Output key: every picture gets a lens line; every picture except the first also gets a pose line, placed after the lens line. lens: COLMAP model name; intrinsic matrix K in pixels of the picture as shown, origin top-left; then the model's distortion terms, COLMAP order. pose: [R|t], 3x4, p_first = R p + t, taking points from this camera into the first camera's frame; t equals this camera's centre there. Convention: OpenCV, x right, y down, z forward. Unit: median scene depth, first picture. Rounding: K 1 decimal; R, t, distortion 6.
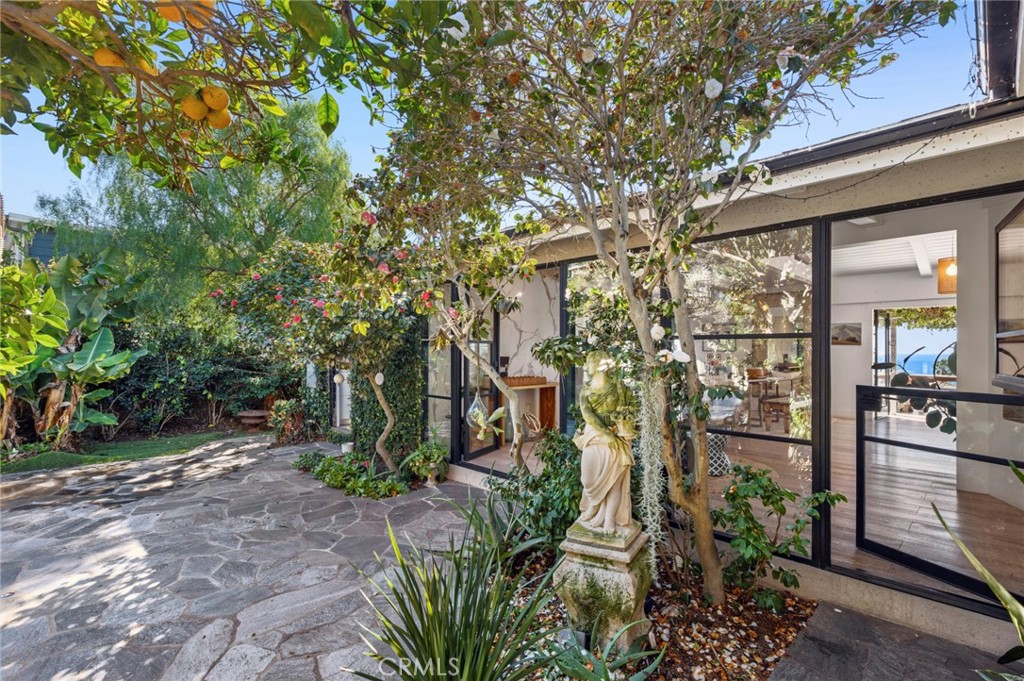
lens RADIAL K [[474.4, 0, 509.2], [0, 474.4, 350.4], [0, 0, 1]] dist [0.002548, -0.001772]
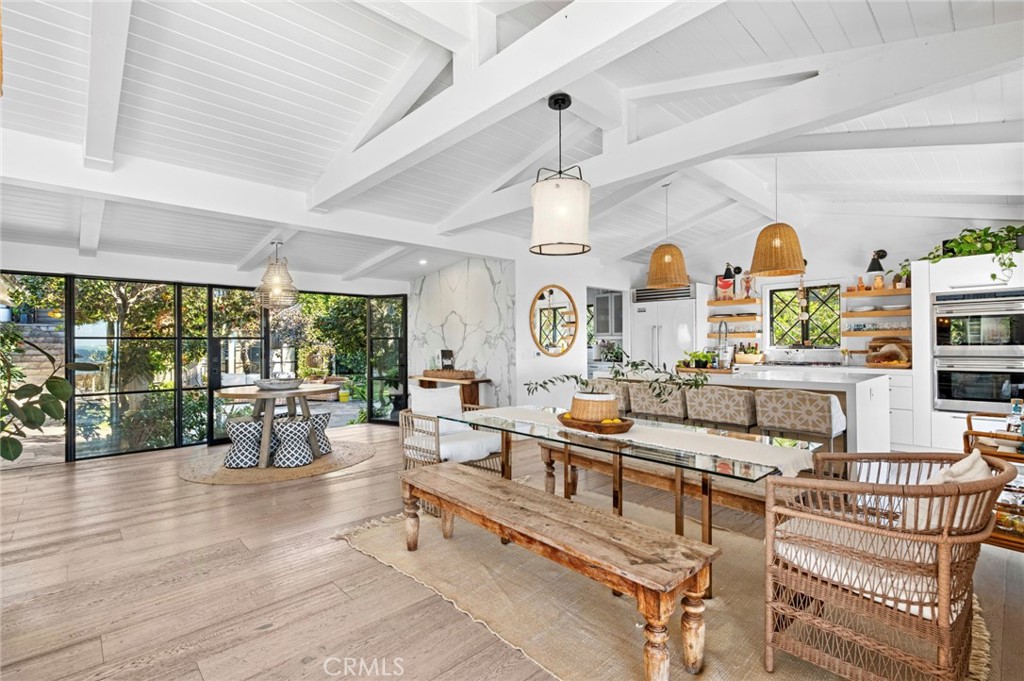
lens RADIAL K [[474.4, 0, 510.6], [0, 474.4, 341.3], [0, 0, 1]] dist [0.002548, -0.001772]
pose [[-0.016863, -0.005778, -0.999841, 0.788632], [0.010025, 0.999932, -0.005948, 0.000485], [0.999808, -0.010123, -0.016804, 0.869854]]
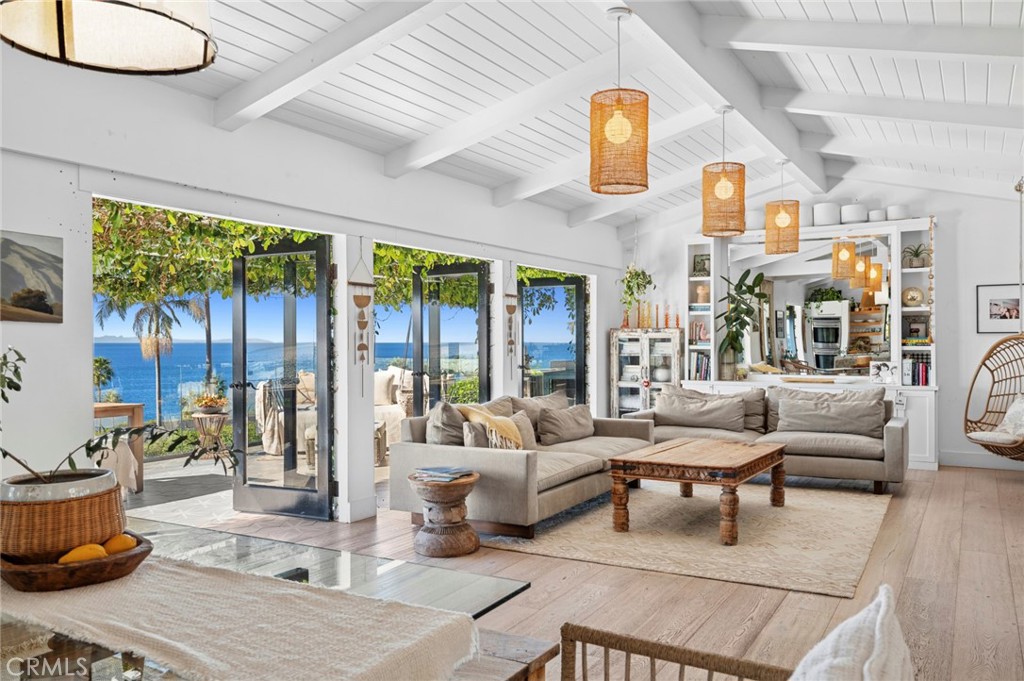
lens RADIAL K [[814.8, 0, 515.7], [0, 814.8, 340.9], [0, 0, 1]] dist [0.015001, -0.000133]
pose [[-0.285462, -0.003853, 0.958382, 0.236258], [-0.005762, 0.999981, 0.002304, -0.003867], [-0.958373, -0.004864, -0.285479, 0.870511]]
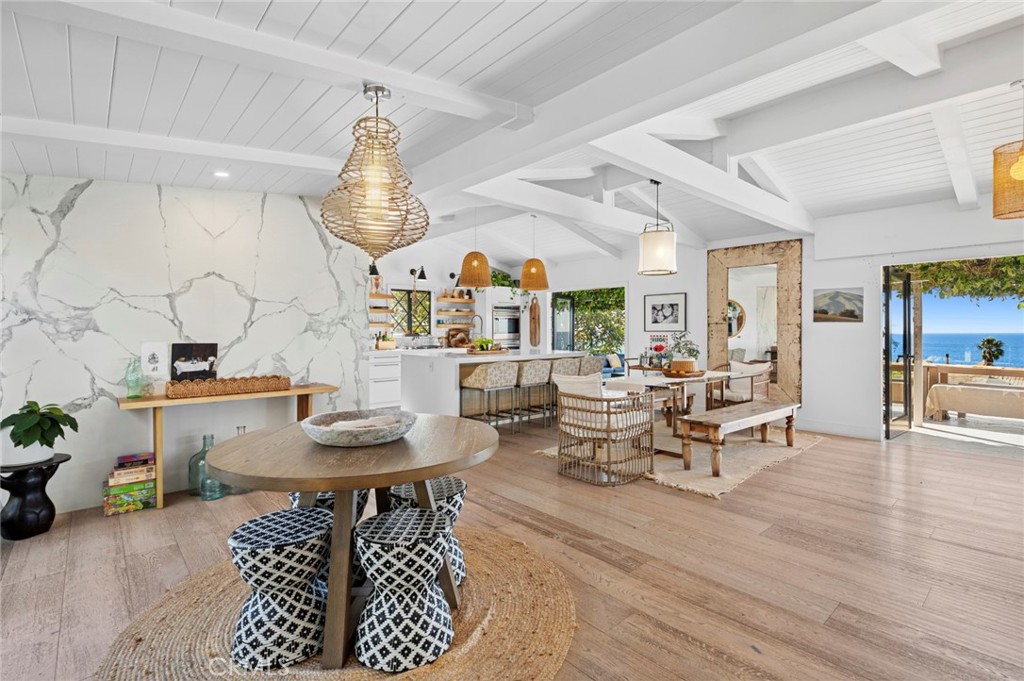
lens RADIAL K [[474.4, 0, 513.2], [0, 474.4, 335.4], [0, 0, 1]] dist [0.002548, -0.001772]
pose [[0.999063, -0.001493, -0.043251, 0.292813], [0.002114, 0.999895, 0.014302, -0.003212], [0.043225, -0.014380, 0.998962, 0.334099]]
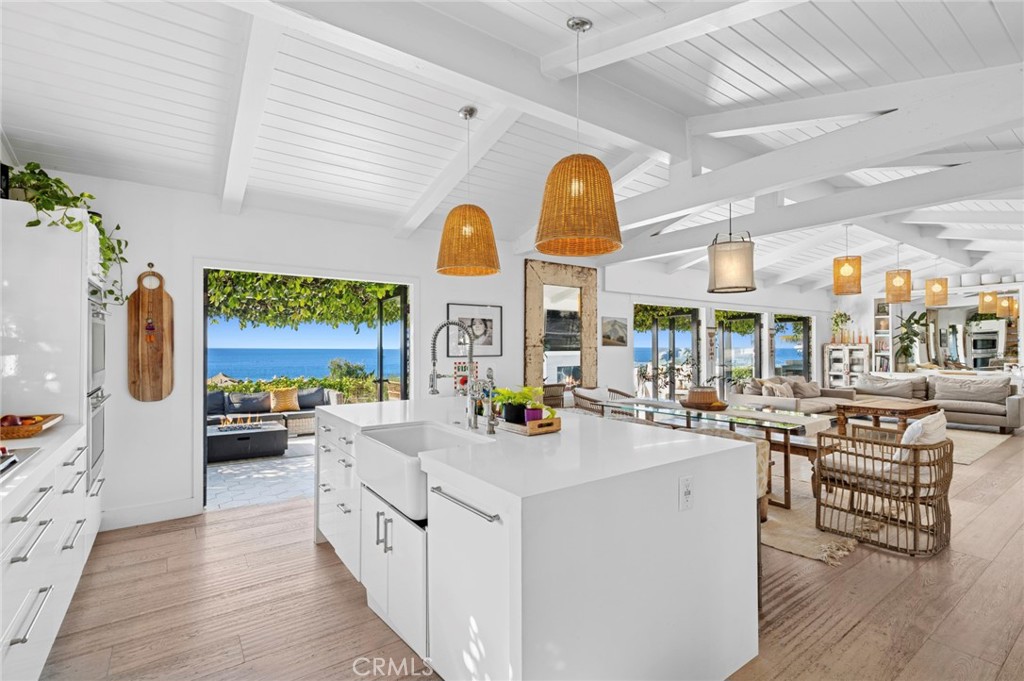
lens RADIAL K [[474.4, 0, 509.9], [0, 474.4, 342.4], [0, 0, 1]] dist [0.002548, -0.001772]
pose [[0.144590, 0.003931, 0.989484, -0.067883], [-0.004562, 0.999984, -0.003306, -0.013889], [-0.989481, -0.004036, 0.144606, 1.055125]]
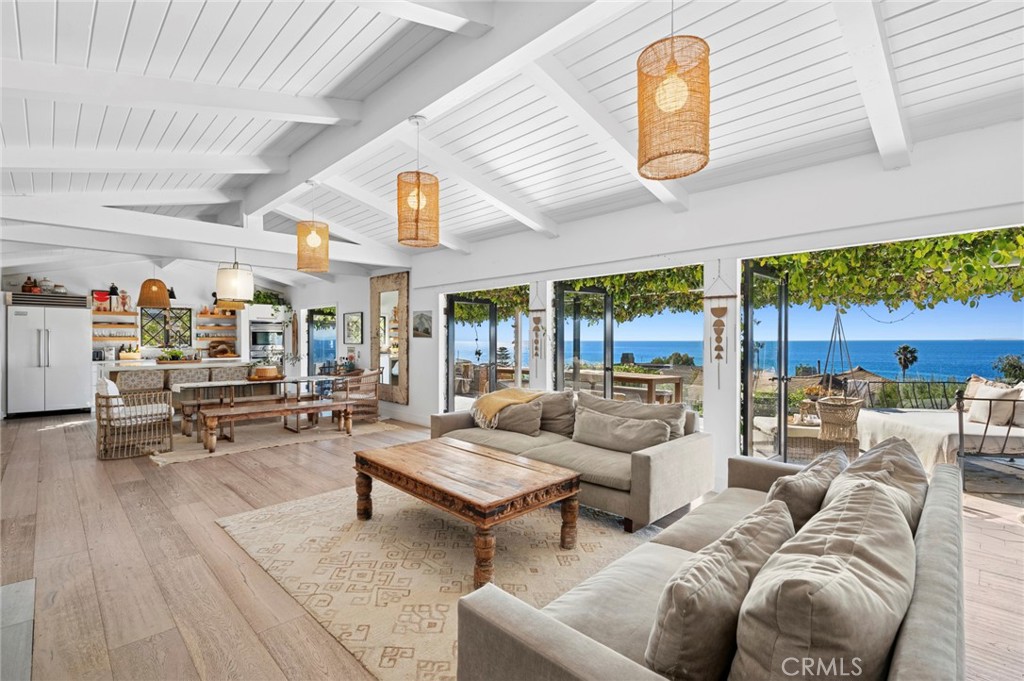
lens RADIAL K [[474.4, 0, 515.4], [0, 474.4, 343.6], [0, 0, 1]] dist [0.002548, -0.001772]
pose [[0.999954, -0.003762, 0.008838, 0.859621], [0.003631, 0.999884, 0.014799, -0.012168], [-0.008892, -0.014766, 0.999851, 0.172886]]
